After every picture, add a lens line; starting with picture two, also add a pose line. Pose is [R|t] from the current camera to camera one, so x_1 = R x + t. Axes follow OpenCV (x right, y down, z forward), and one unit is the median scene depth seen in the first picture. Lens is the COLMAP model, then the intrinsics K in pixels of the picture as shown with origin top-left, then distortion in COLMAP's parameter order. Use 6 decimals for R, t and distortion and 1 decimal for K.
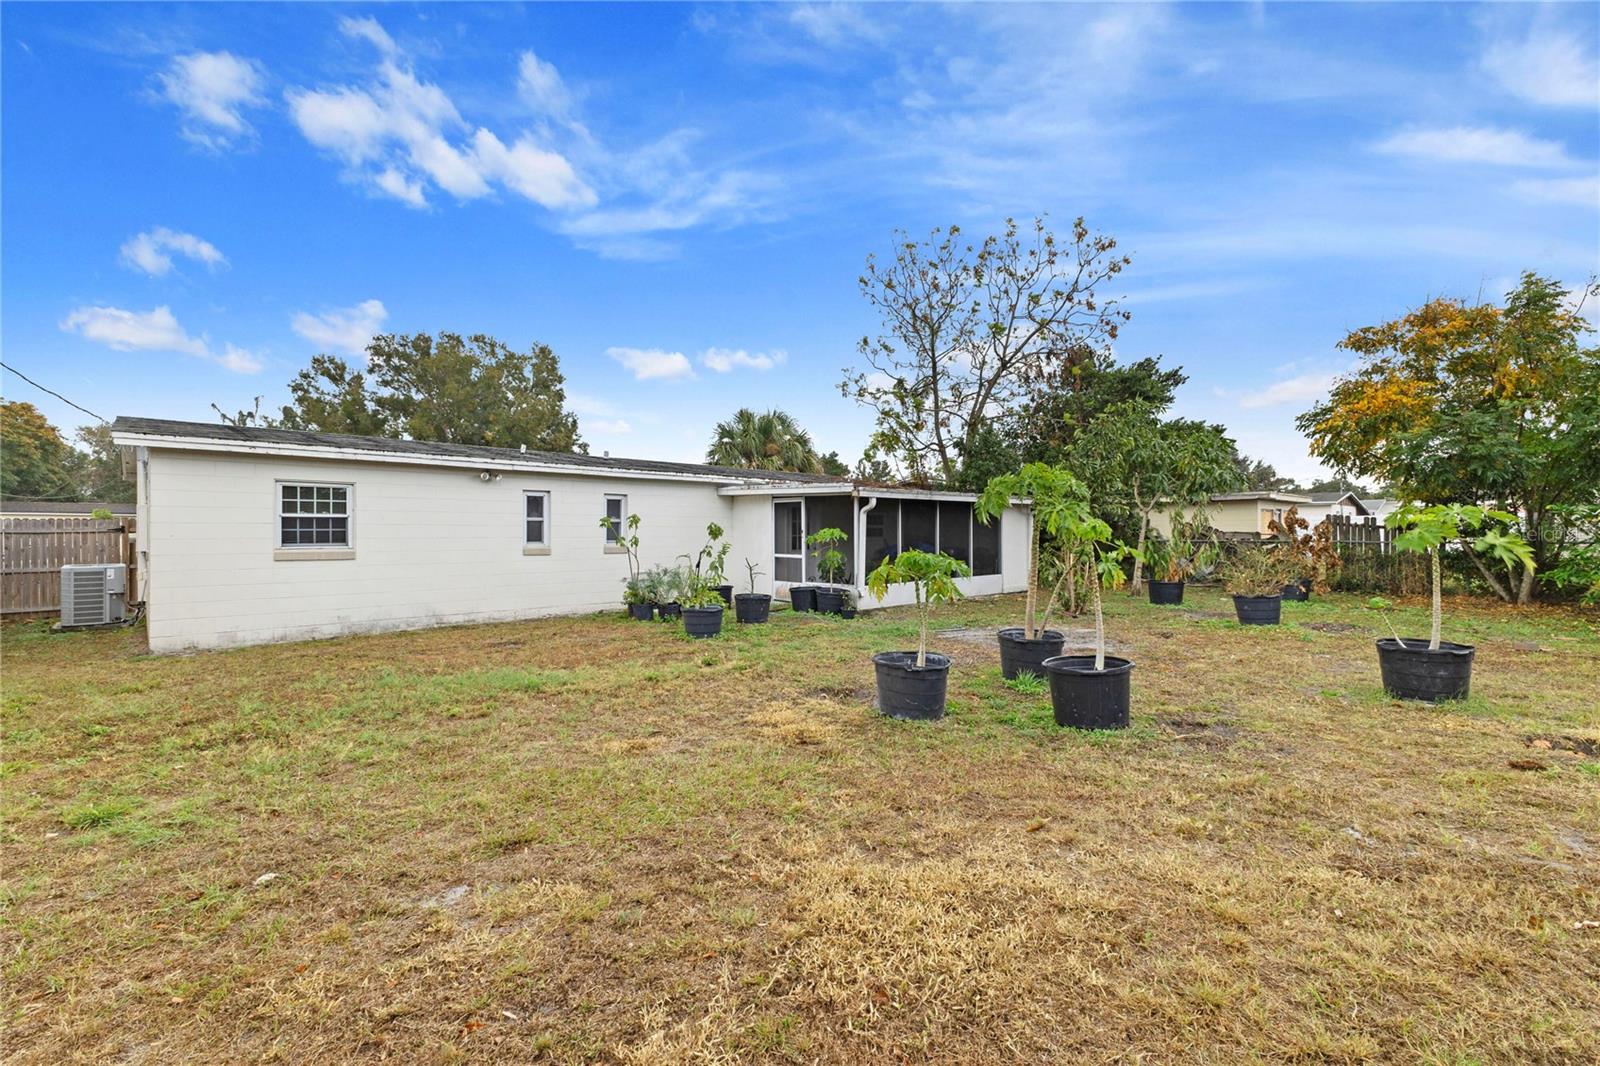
lens RADIAL K [[692.1, 0, 800.0], [0, 692.1, 533.0], [0, 0, 1]] dist [0.003144, 0.000017]
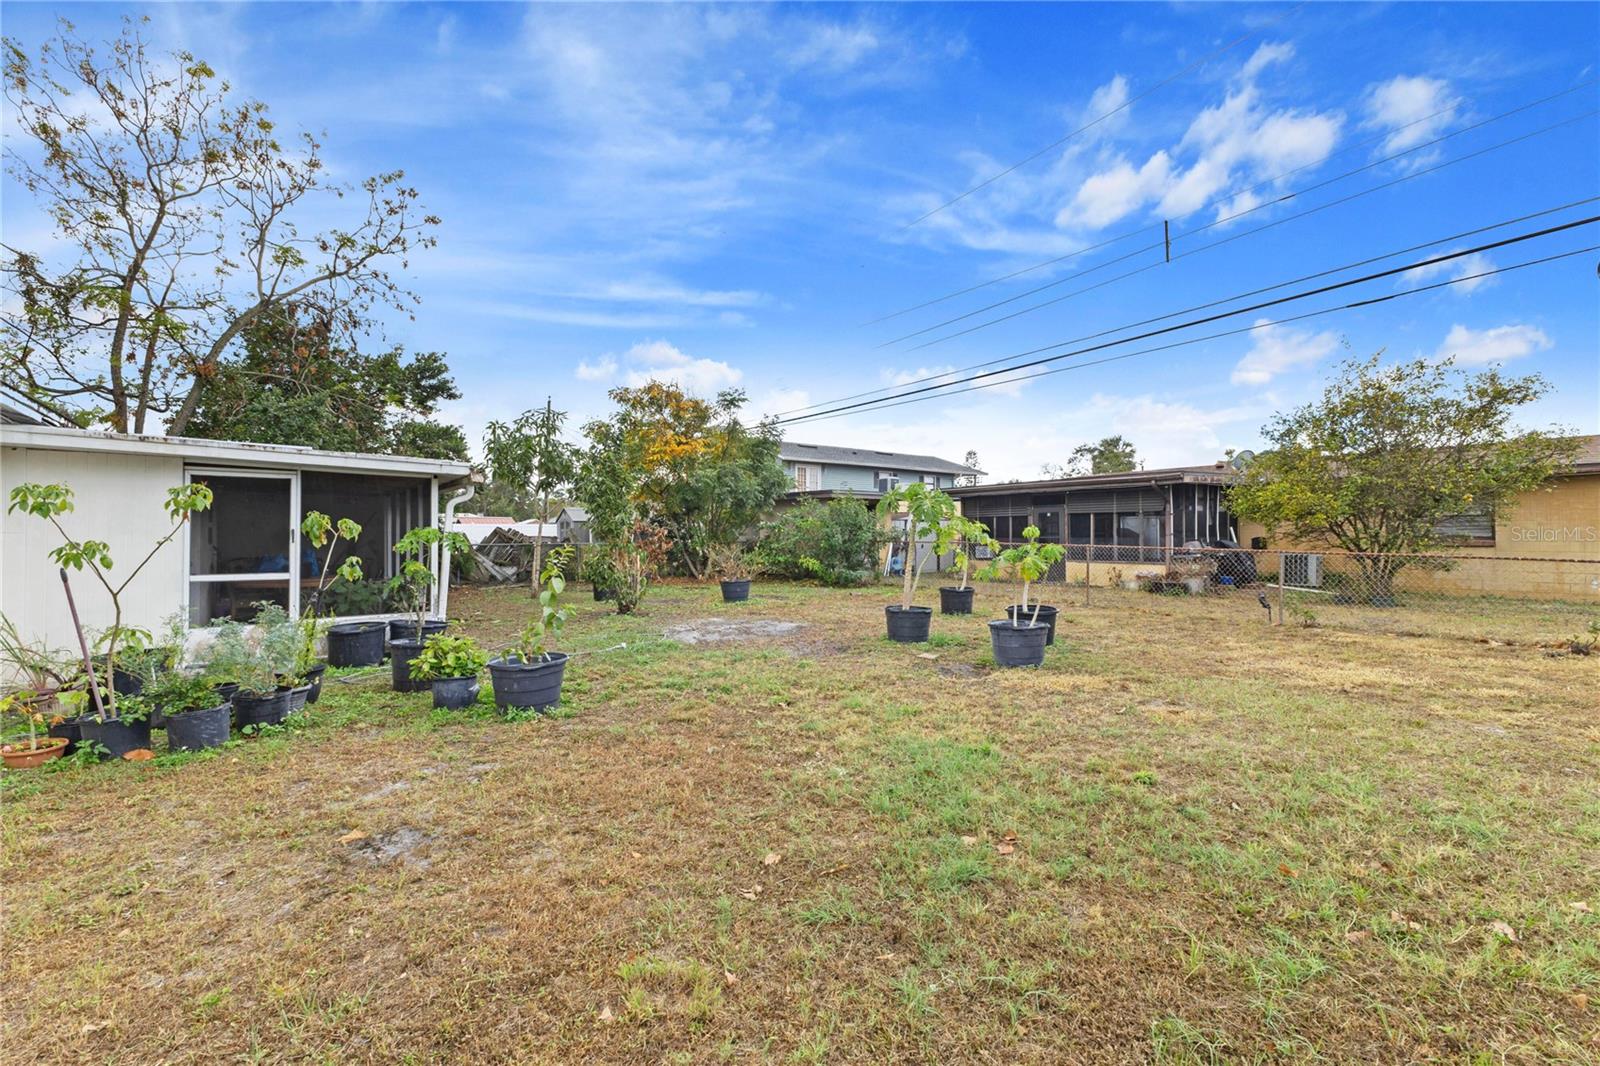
lens RADIAL K [[692.1, 0, 800.0], [0, 692.1, 533.0], [0, 0, 1]] dist [0.003144, 0.000017]
pose [[0.221237, -0.004747, 0.975209, -0.436176], [0.001855, 0.999988, 0.004447, -0.002217], [-0.975218, 0.000825, 0.221243, 0.448788]]
